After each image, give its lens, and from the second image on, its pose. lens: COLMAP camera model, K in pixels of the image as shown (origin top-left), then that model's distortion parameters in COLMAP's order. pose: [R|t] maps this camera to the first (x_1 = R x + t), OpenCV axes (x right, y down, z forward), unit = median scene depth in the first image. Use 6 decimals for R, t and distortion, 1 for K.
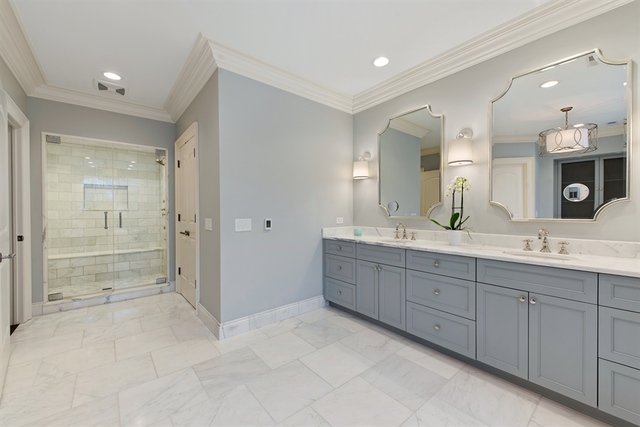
lens RADIAL K [[257.4, 0, 317.1], [0, 257.4, 213.6], [0, 0, 1]] dist [0.009701, -0.000055]
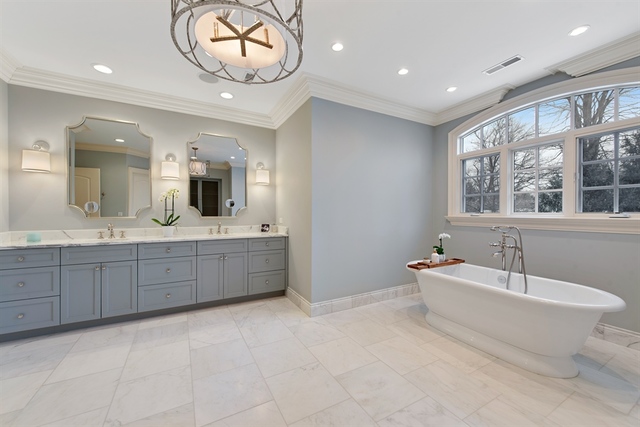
lens RADIAL K [[250.3, 0, 320.0], [0, 250.3, 213.5], [0, 0, 1]] dist [0.005571, -0.000101]
pose [[0.182266, 0.001880, 0.983247, -0.653059], [0.005857, 0.999978, -0.002998, 0.005875], [-0.983232, 0.006305, 0.182251, -0.046932]]
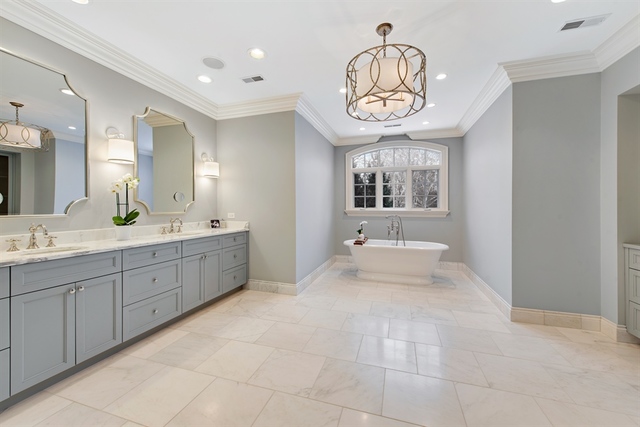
lens RADIAL K [[251.9, 0, 319.6], [0, 251.9, 206.8], [0, 0, 1]] dist [-0.000580, -0.000177]
pose [[-0.545529, 0.003552, 0.838085, -0.762177], [0.005134, 0.999986, -0.000896, -0.007216], [-0.838076, 0.003814, -0.545539, 0.909008]]
